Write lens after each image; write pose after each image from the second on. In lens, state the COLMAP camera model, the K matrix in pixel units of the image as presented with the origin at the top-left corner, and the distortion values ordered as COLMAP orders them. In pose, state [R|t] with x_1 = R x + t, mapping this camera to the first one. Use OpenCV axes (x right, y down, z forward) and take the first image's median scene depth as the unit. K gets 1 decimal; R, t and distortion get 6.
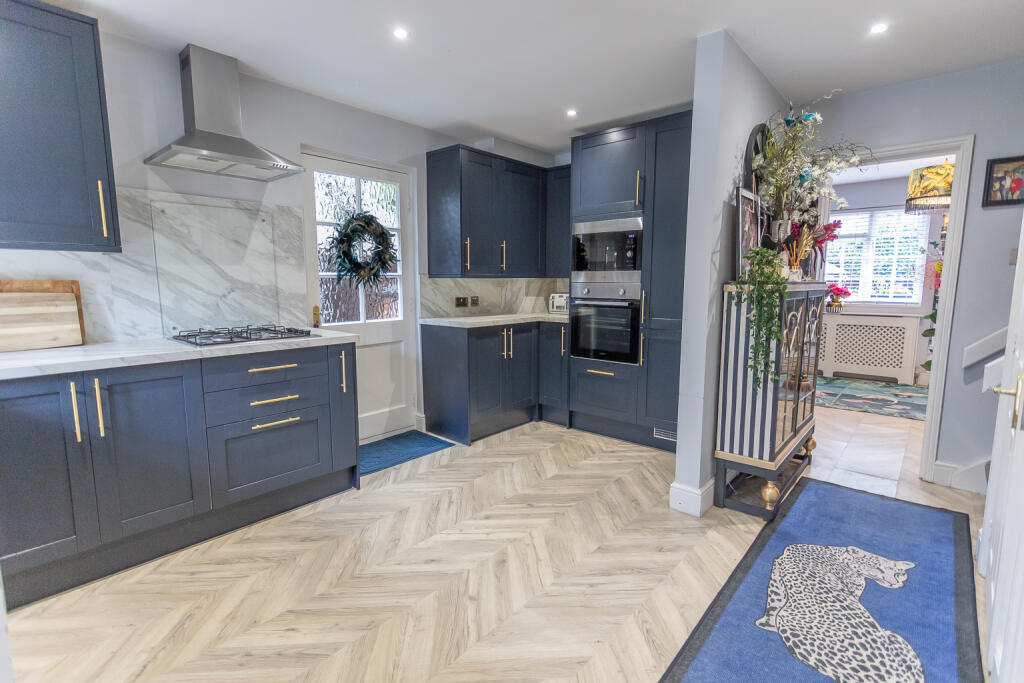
lens RADIAL K [[482.2, 0, 508.5], [0, 482.2, 341.6], [0, 0, 1]] dist [0.002983, 0.000971]
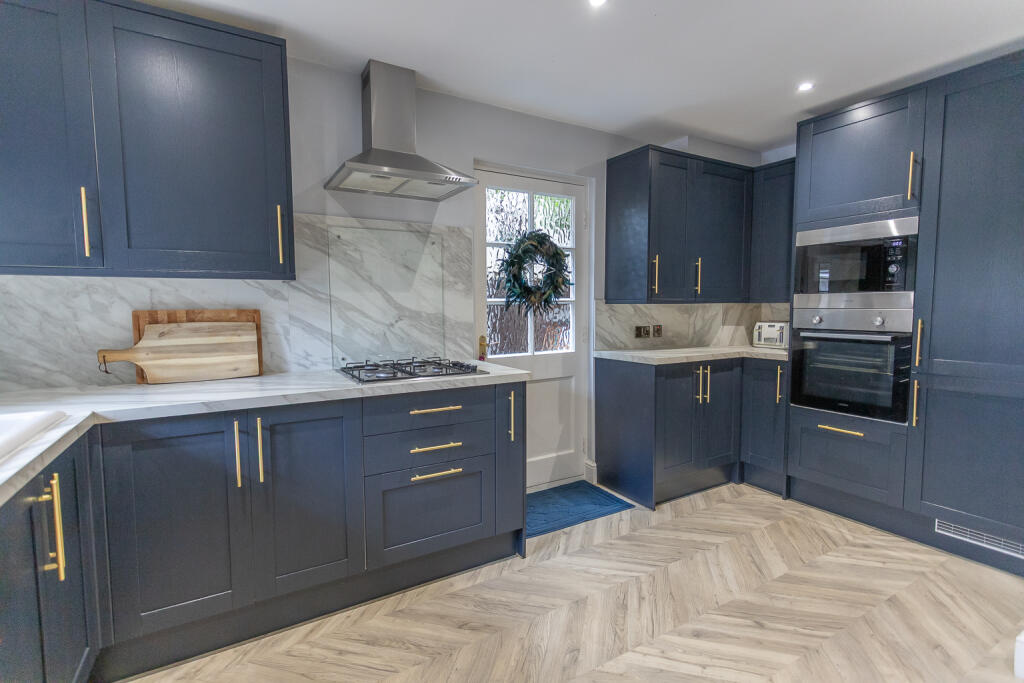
lens RADIAL K [[482.2, 0, 508.5], [0, 482.2, 341.6], [0, 0, 1]] dist [0.002983, 0.000971]
pose [[0.951521, 0.017138, -0.307105, -0.084678], [-0.032918, 0.998386, -0.046279, -0.025387], [0.305816, 0.054144, 0.950550, 0.177193]]
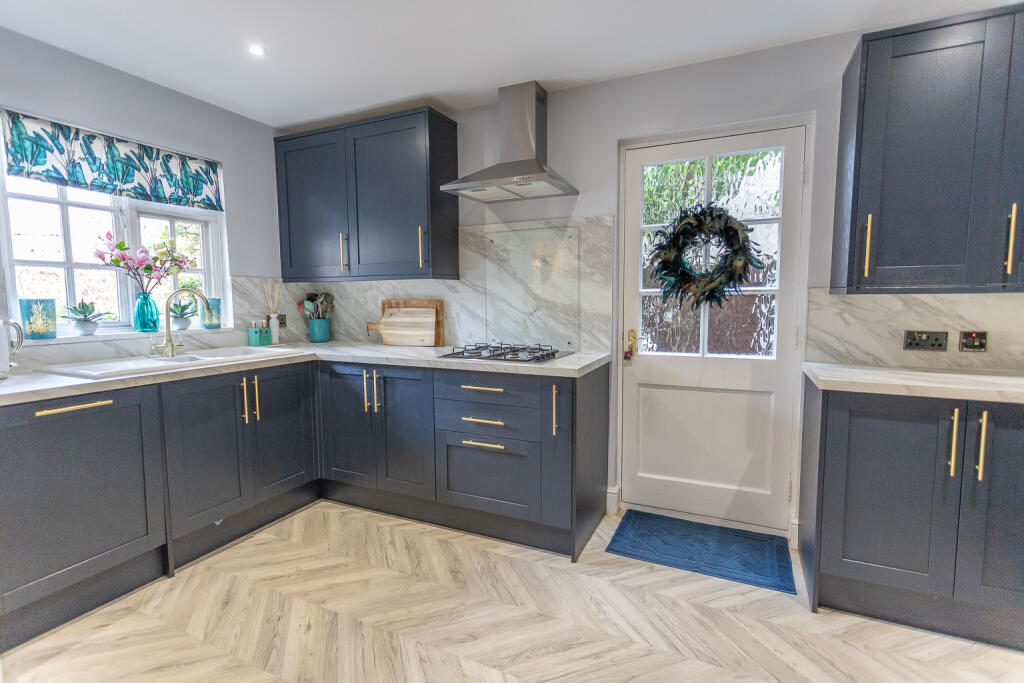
lens RADIAL K [[482.2, 0, 508.5], [0, 482.2, 341.6], [0, 0, 1]] dist [0.002983, 0.000971]
pose [[0.278430, 0.088088, -0.956409, 0.376319], [-0.114785, 0.991700, 0.057922, -0.084766], [0.953573, 0.093654, 0.286230, 0.620233]]
